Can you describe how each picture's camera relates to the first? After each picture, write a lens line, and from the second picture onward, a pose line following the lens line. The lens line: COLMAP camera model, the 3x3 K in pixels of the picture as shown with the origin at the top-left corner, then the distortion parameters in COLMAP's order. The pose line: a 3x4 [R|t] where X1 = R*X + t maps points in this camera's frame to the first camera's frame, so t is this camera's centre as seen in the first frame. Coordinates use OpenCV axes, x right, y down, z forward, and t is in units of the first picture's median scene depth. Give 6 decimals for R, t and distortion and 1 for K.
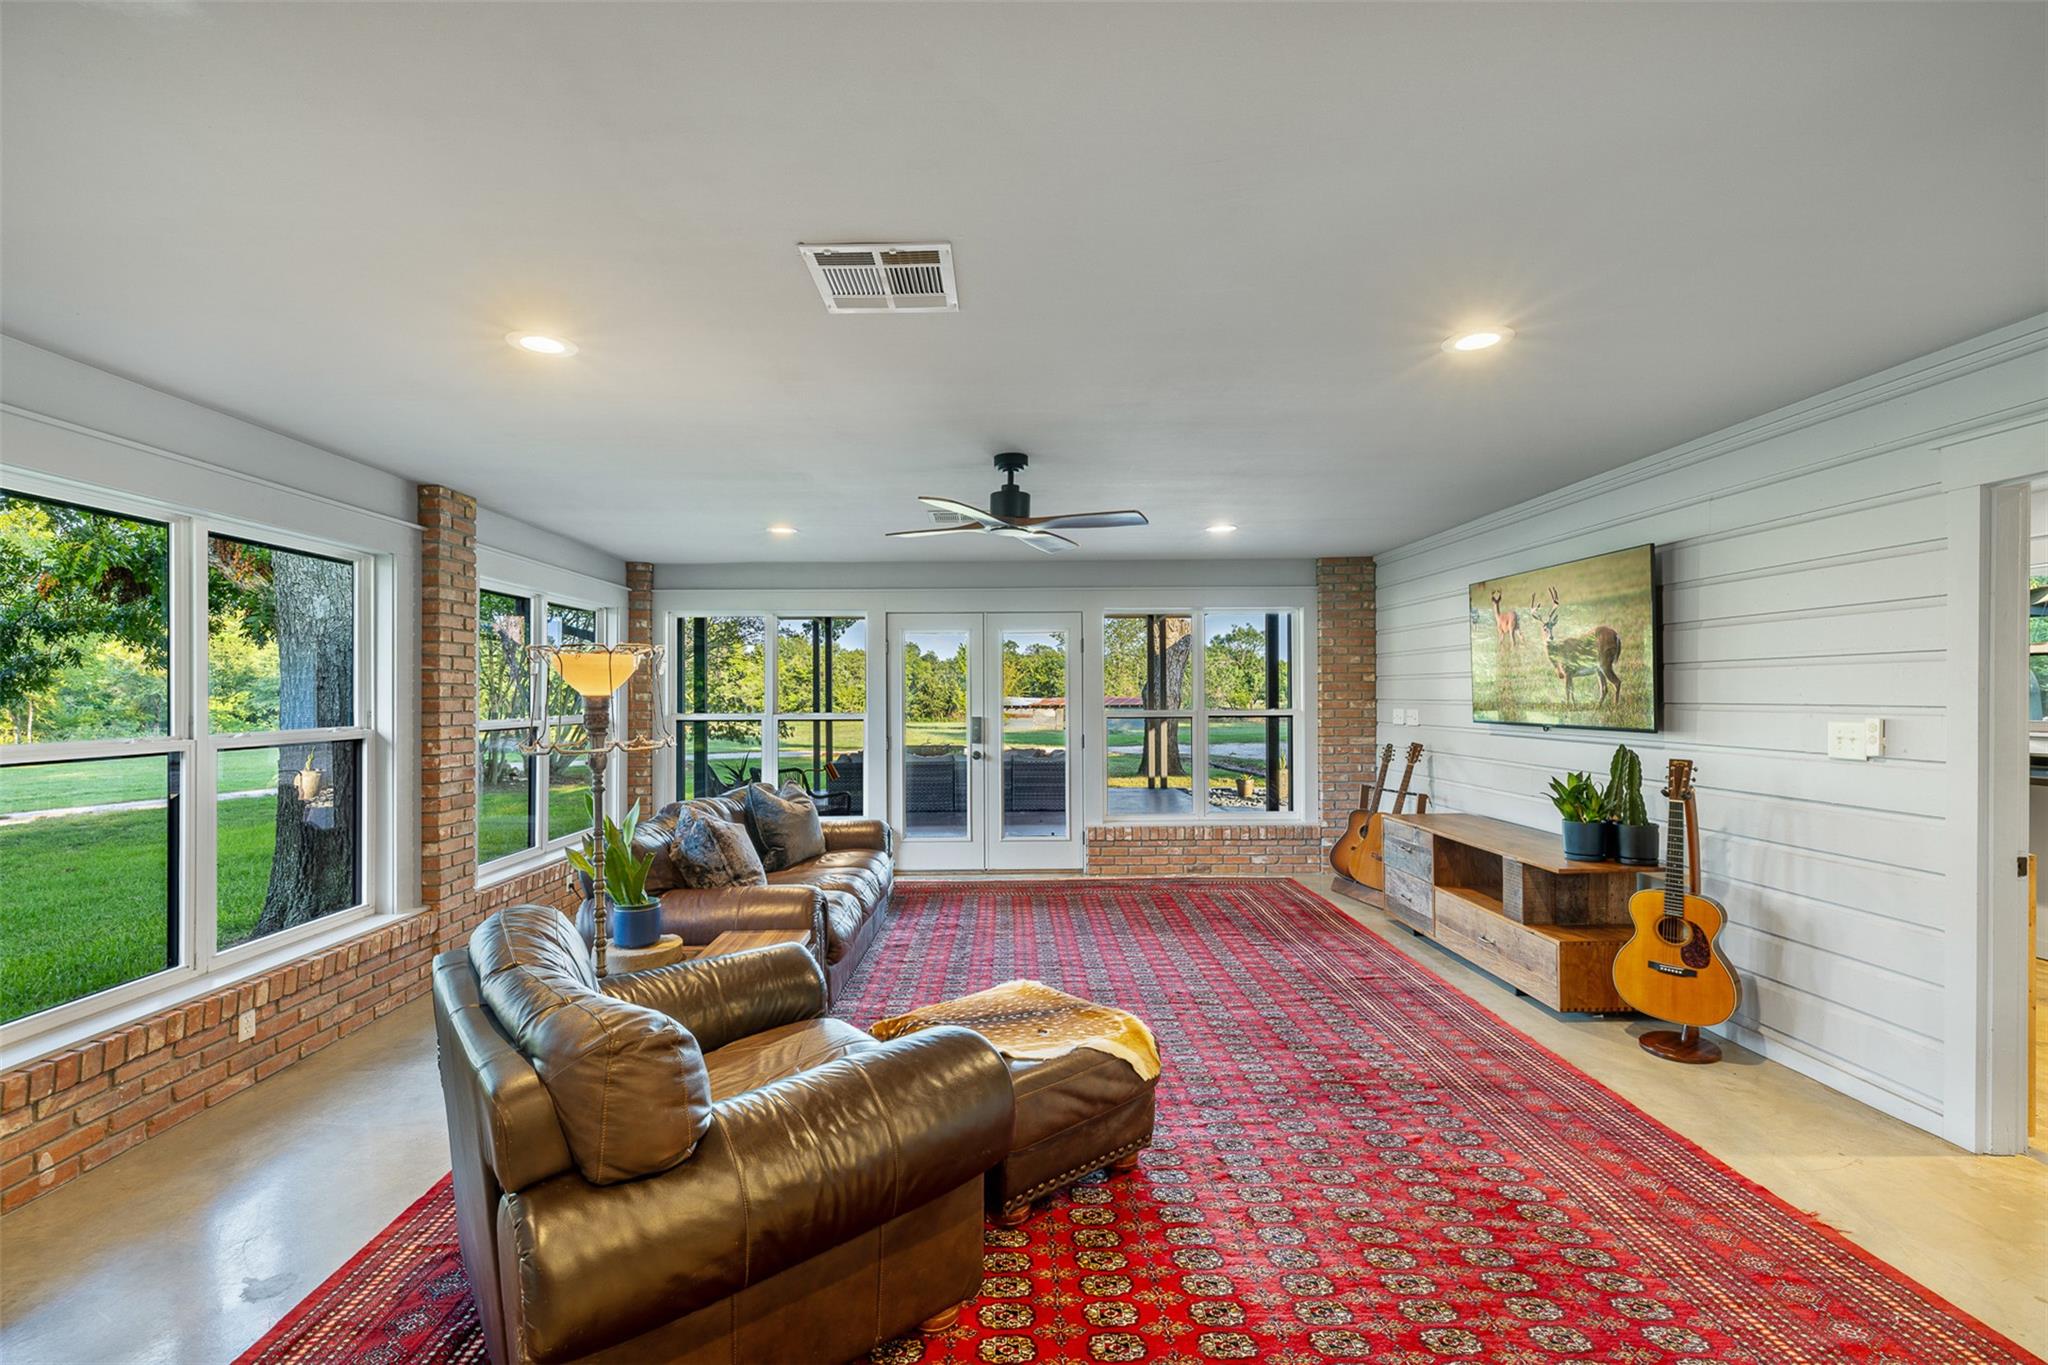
lens RADIAL K [[854.4, 0, 1014.8], [0, 854.4, 692.7], [0, 0, 1]] dist [0.000919, 0.000296]
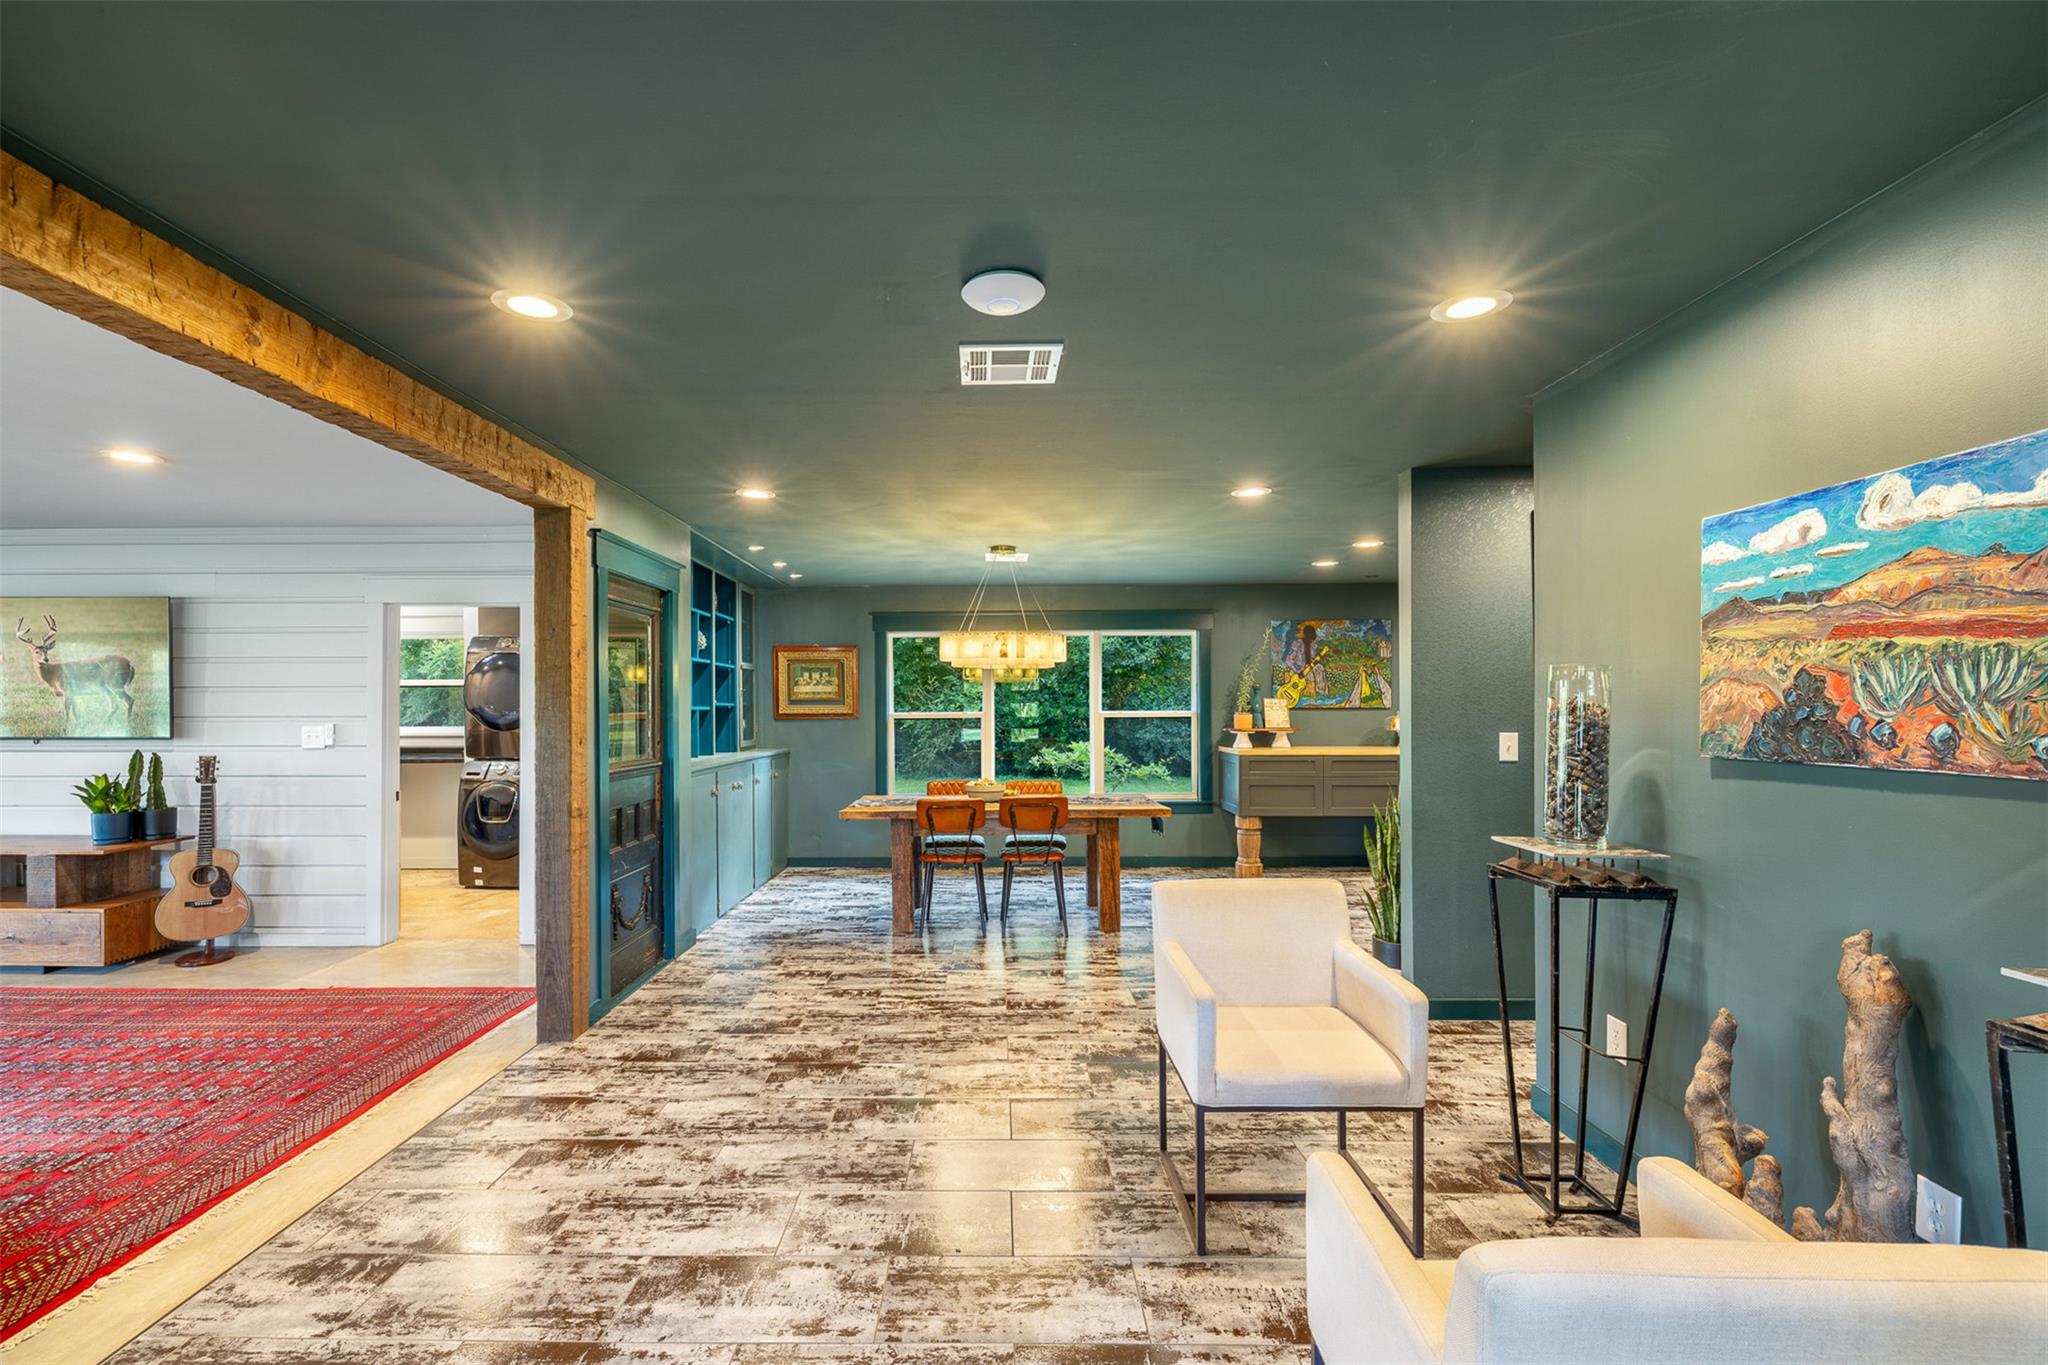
lens RADIAL K [[854.4, 0, 1013.8], [0, 854.4, 701.3], [0, 0, 1]] dist [0.000919, 0.000296]
pose [[-0.019535, 0.009405, 0.999765, -0.632409], [0.001782, 0.999954, -0.009372, 0.002912], [-0.999808, 0.001599, -0.019551, -0.297149]]
